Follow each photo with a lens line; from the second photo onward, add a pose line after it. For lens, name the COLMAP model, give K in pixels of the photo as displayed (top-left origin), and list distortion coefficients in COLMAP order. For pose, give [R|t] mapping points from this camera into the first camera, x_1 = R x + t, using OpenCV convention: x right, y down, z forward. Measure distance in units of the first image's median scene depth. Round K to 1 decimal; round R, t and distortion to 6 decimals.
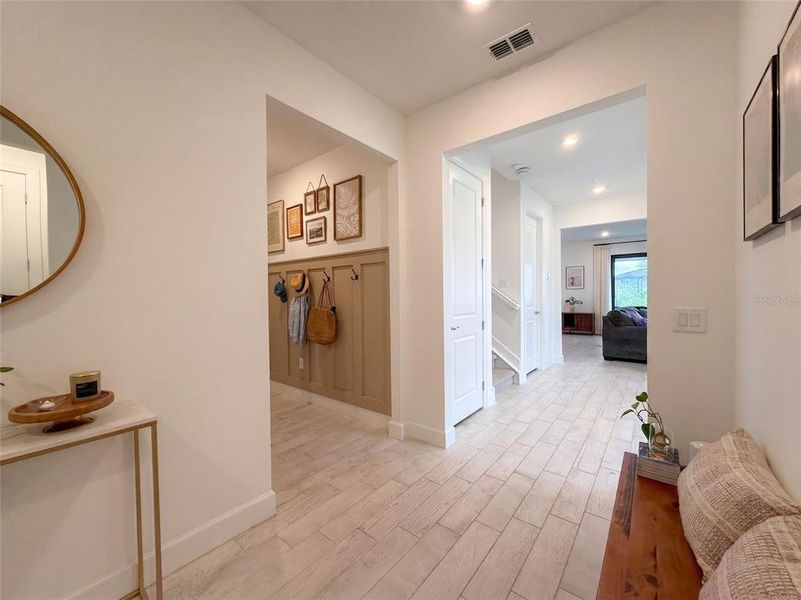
lens RADIAL K [[313.6, 0, 400.5], [0, 313.6, 300.0], [0, 0, 1]] dist [0.016851, 0.000231]
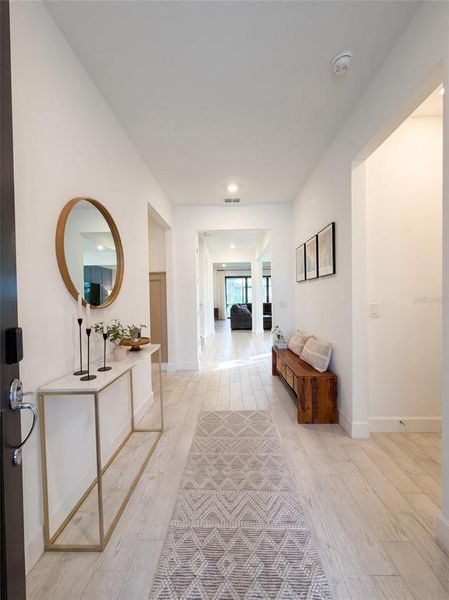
lens RADIAL K [[238.9, 0, 224.5], [0, 238.9, 300.0], [0, 0, 1]] dist [-0.000290, -0.000062]
pose [[0.790779, -0.012314, 0.611977, -0.617399], [0.019614, 0.999794, -0.005228, 0.013886], [-0.611787, 0.016137, 0.790858, -0.336445]]
